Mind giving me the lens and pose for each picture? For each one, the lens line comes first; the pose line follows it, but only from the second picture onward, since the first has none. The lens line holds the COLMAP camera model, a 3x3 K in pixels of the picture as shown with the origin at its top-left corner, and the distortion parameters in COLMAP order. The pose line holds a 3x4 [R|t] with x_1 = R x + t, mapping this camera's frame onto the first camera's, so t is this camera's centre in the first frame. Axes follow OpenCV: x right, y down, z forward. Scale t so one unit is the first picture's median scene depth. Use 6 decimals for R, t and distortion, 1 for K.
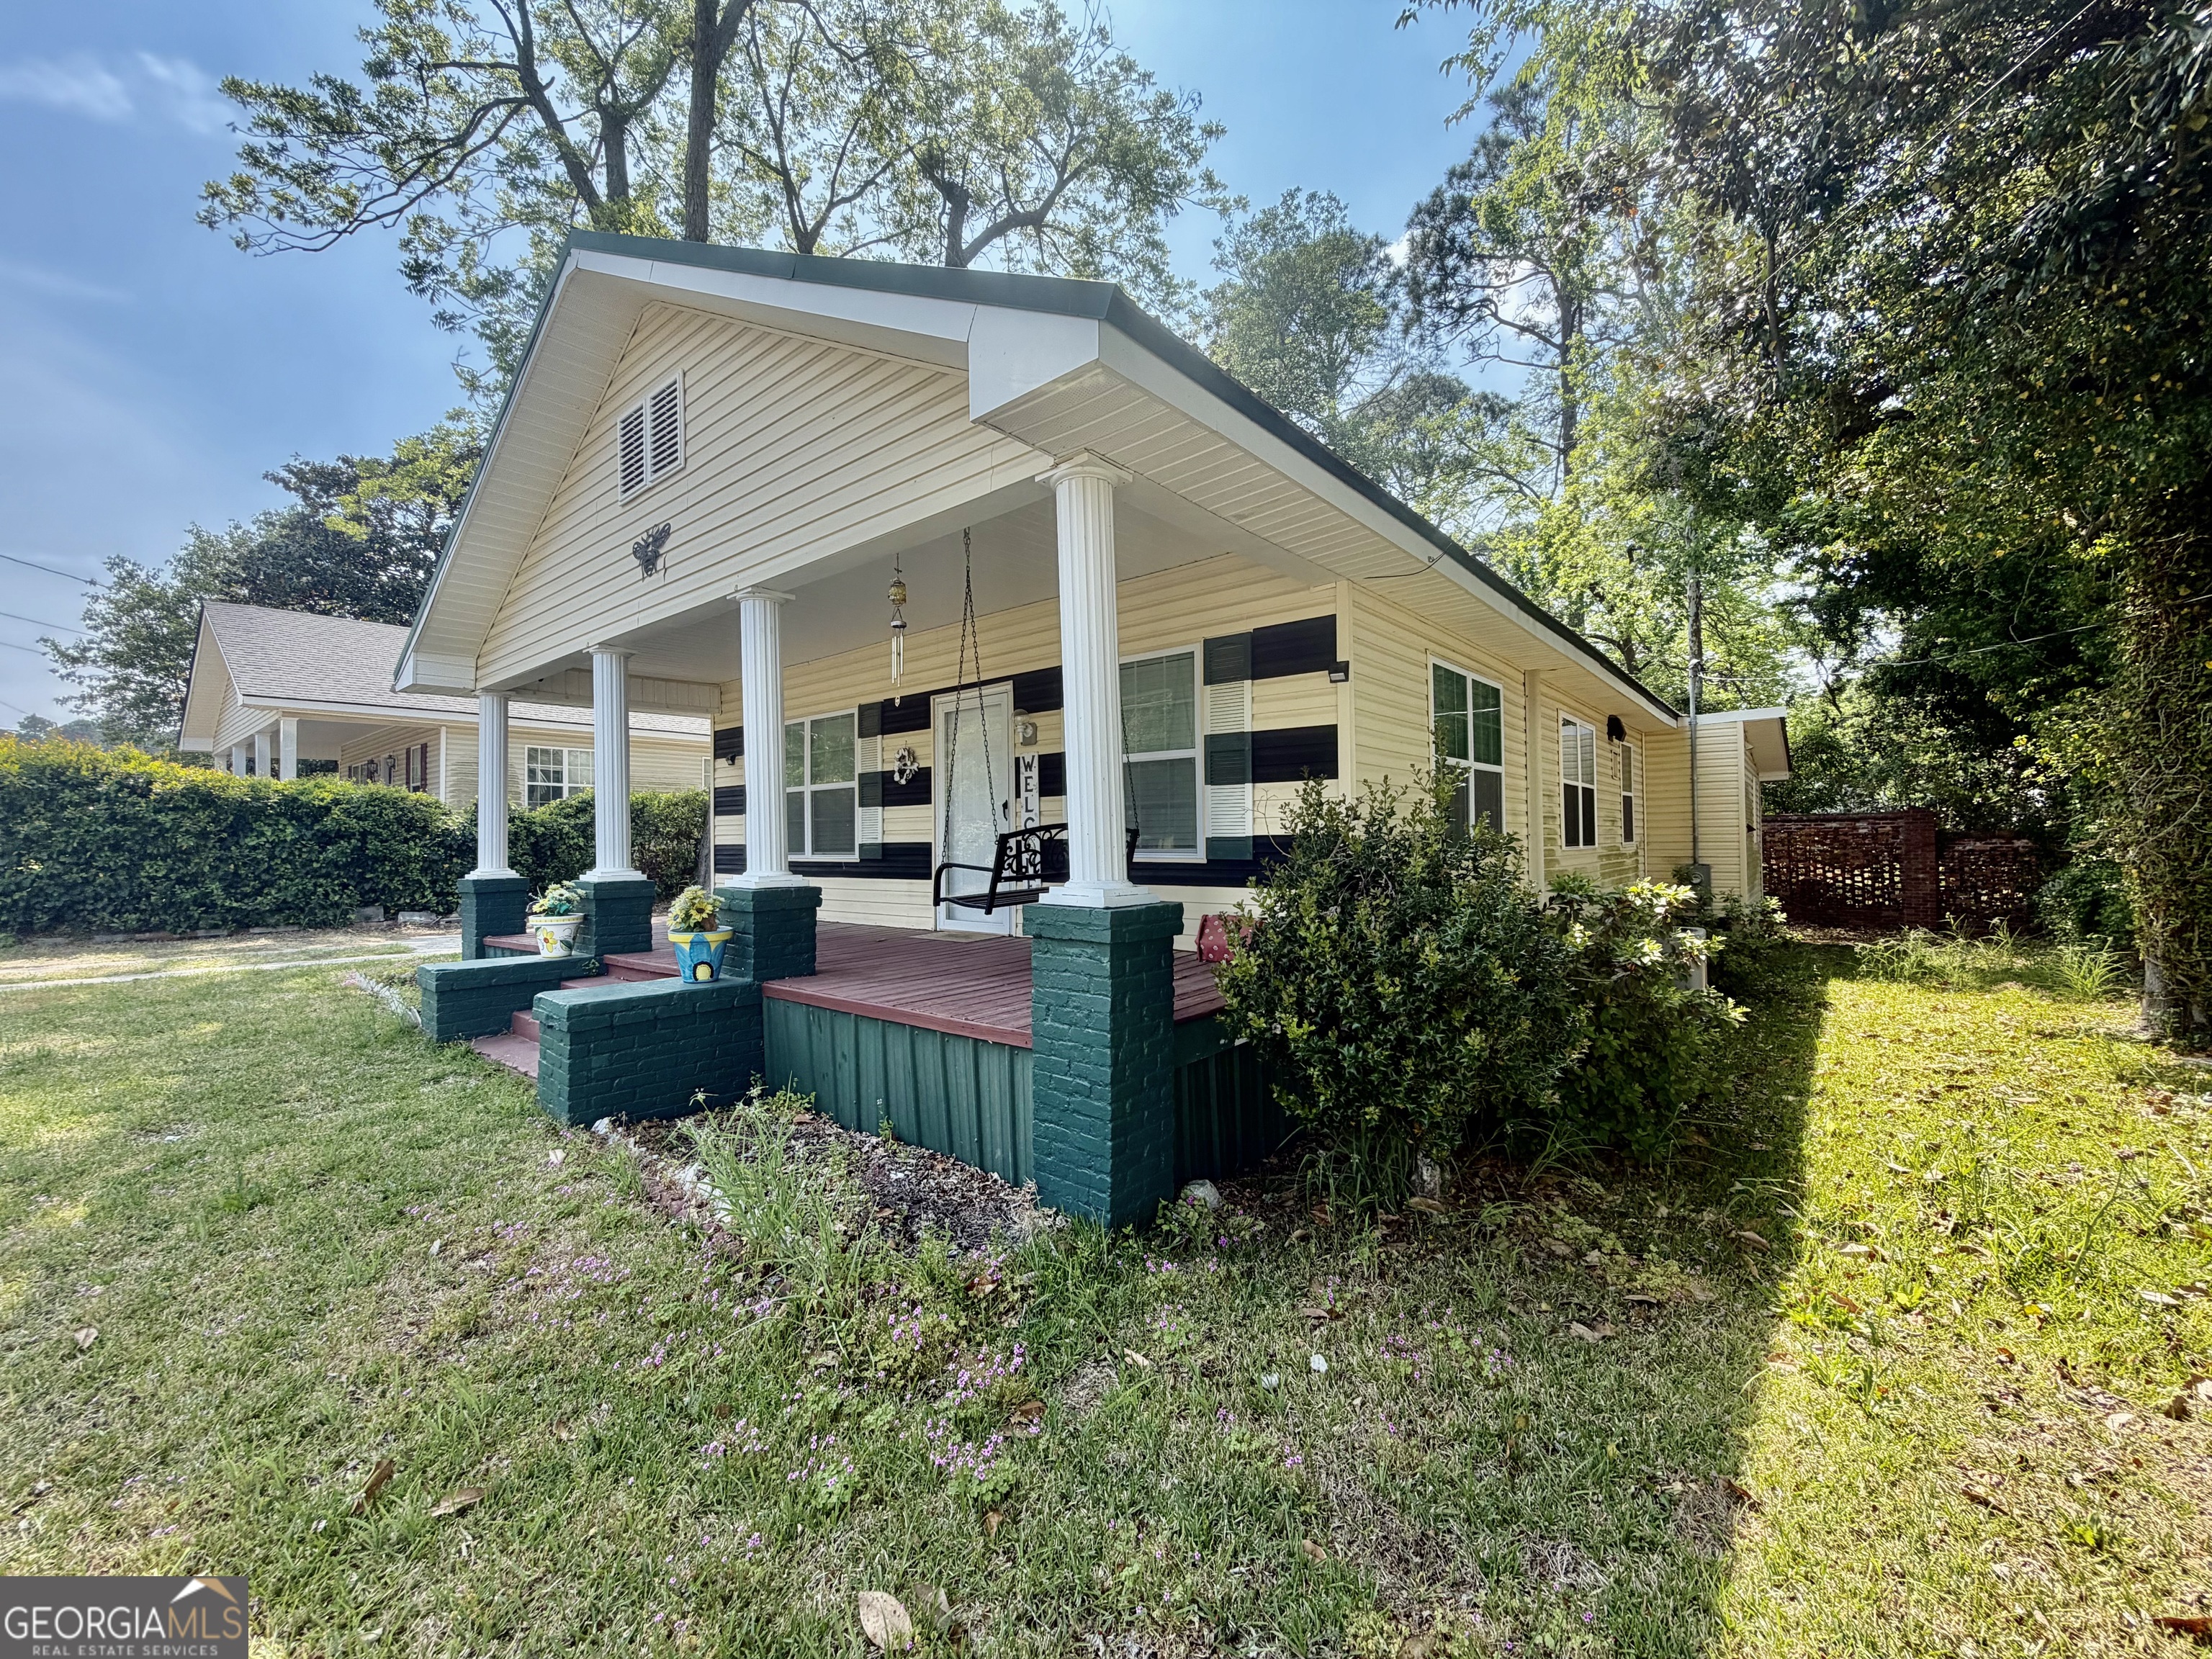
lens RADIAL K [[886.6, 0, 1099.0], [0, 886.6, 825.5], [0, 0, 1]] dist [0.000267, 0.000082]
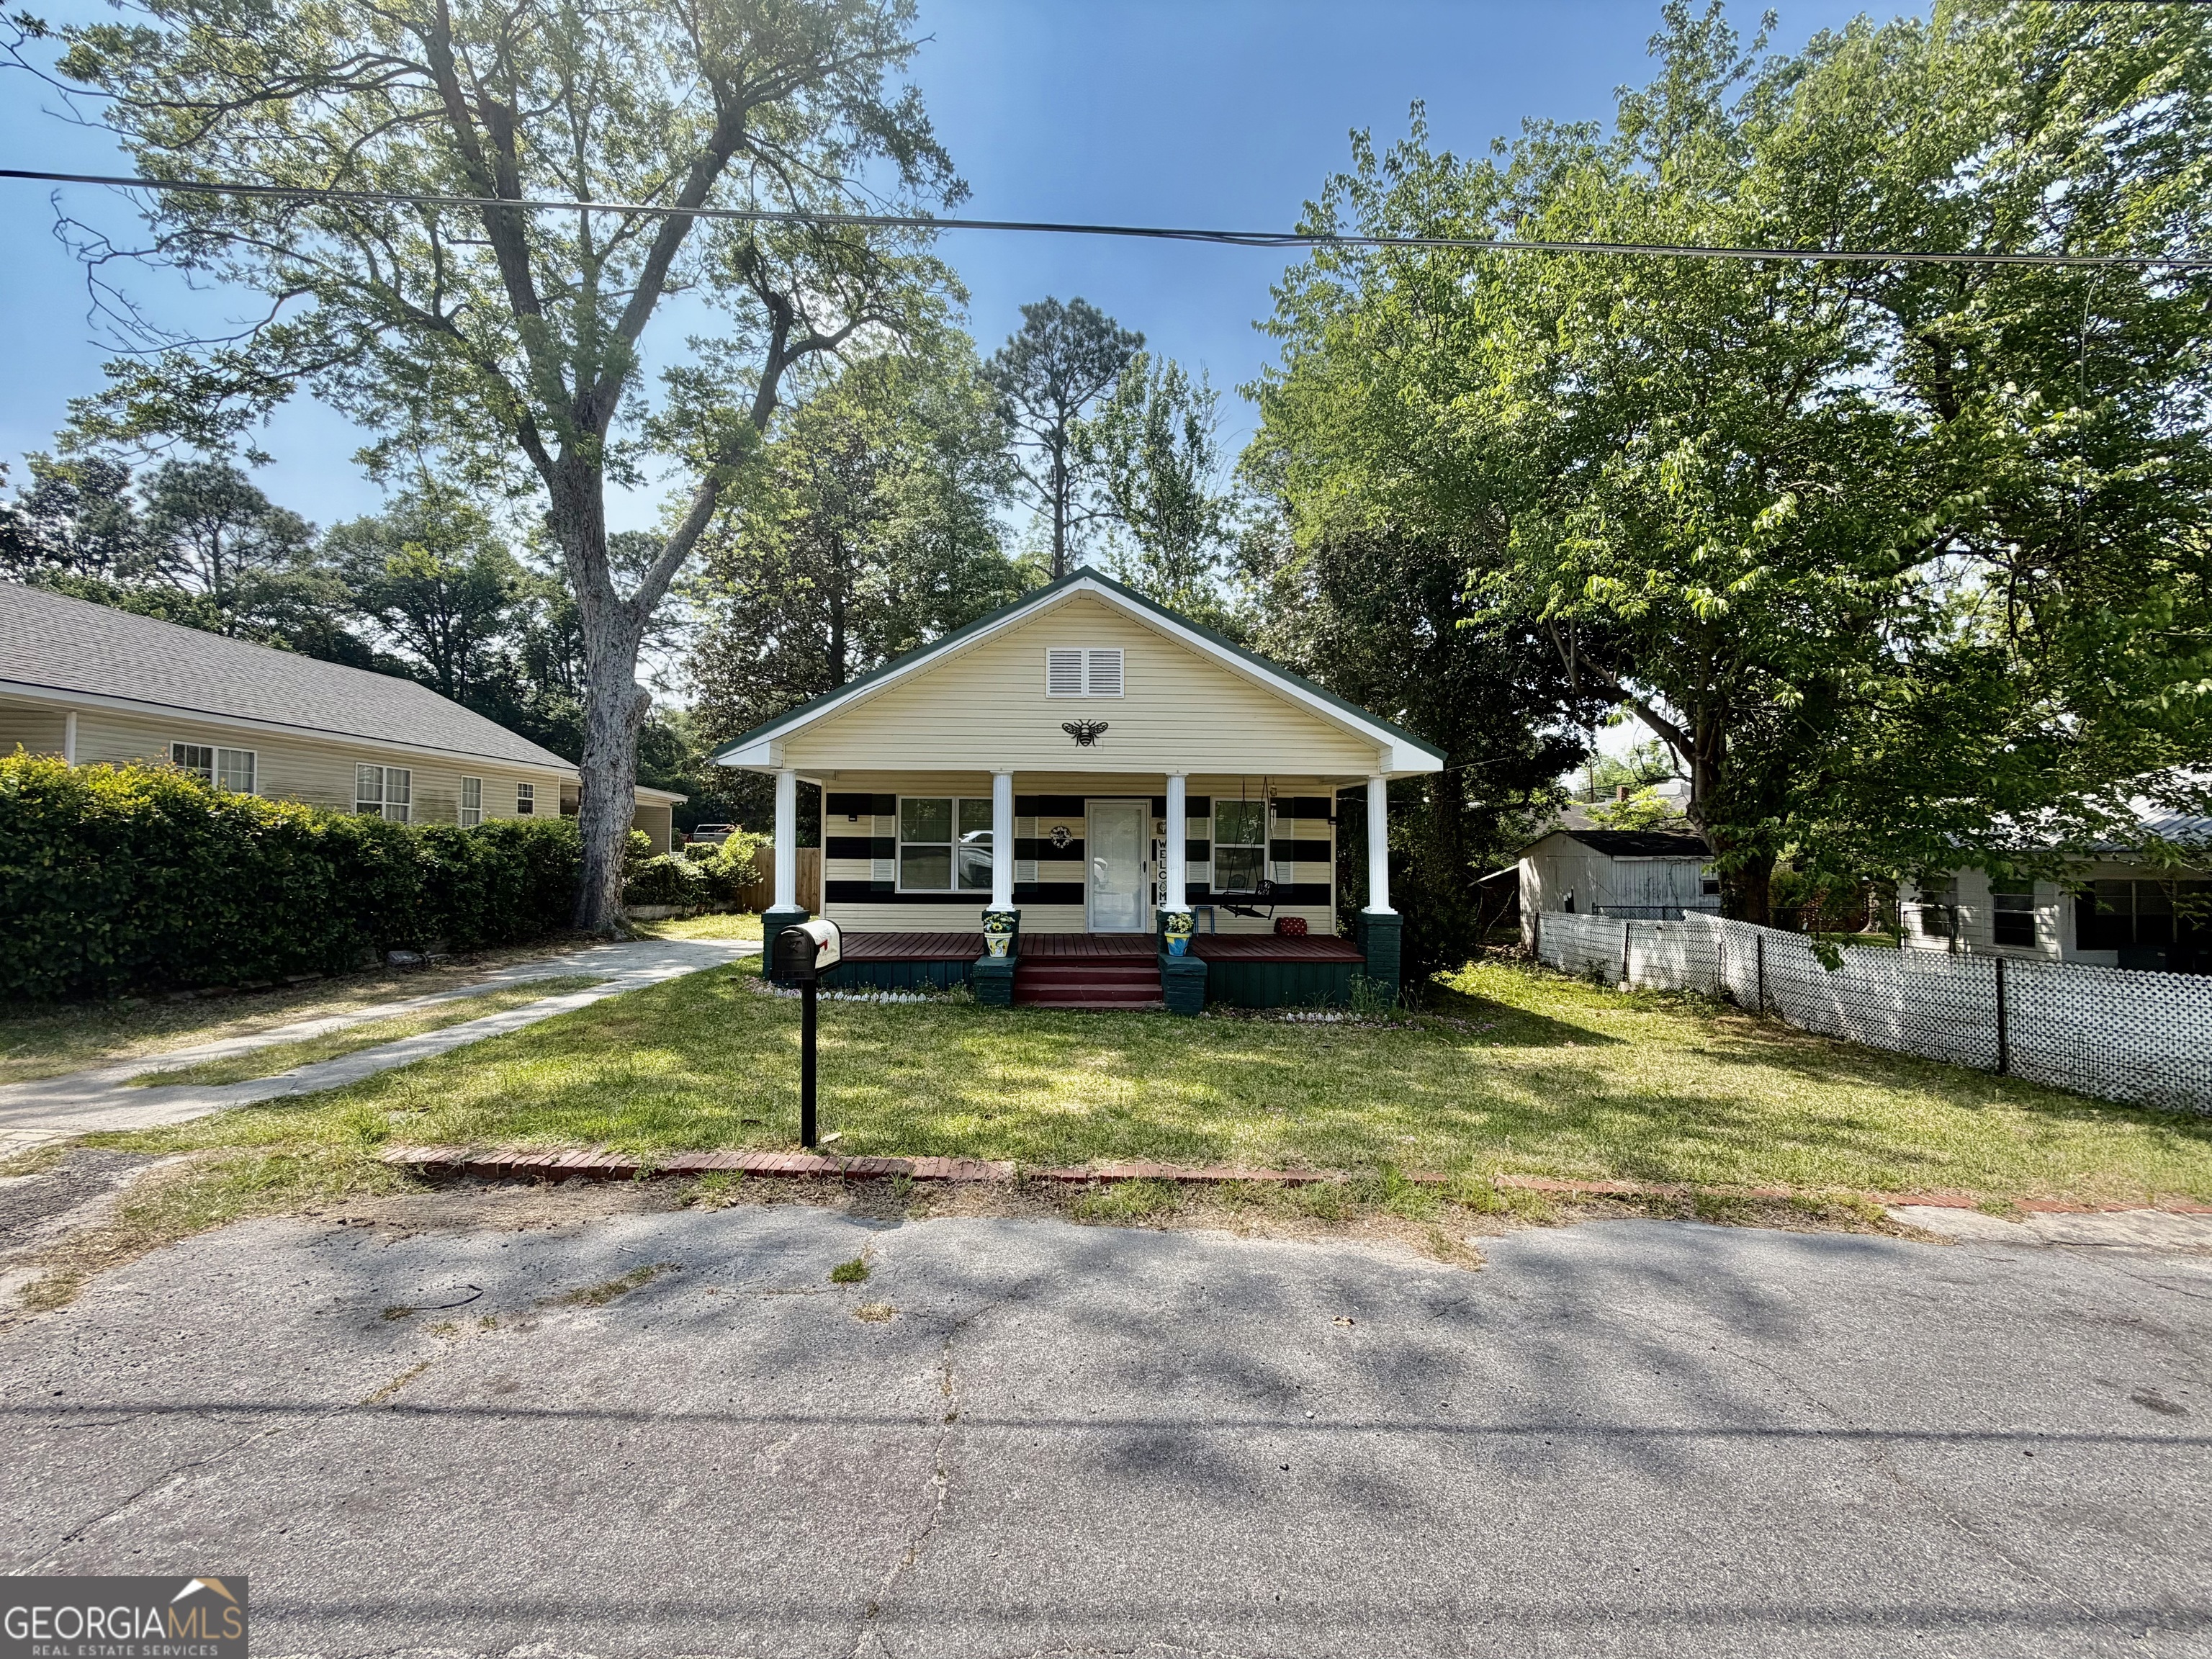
lens RADIAL K [[881.7, 0, 1104.7], [0, 881.7, 838.8], [0, 0, 1]] dist [-0.006782, -0.000218]
pose [[0.737198, 0.021881, 0.675322, -1.274973], [-0.029283, 0.999571, -0.000421, -0.064913], [-0.675042, -0.019465, 0.737523, -0.290190]]
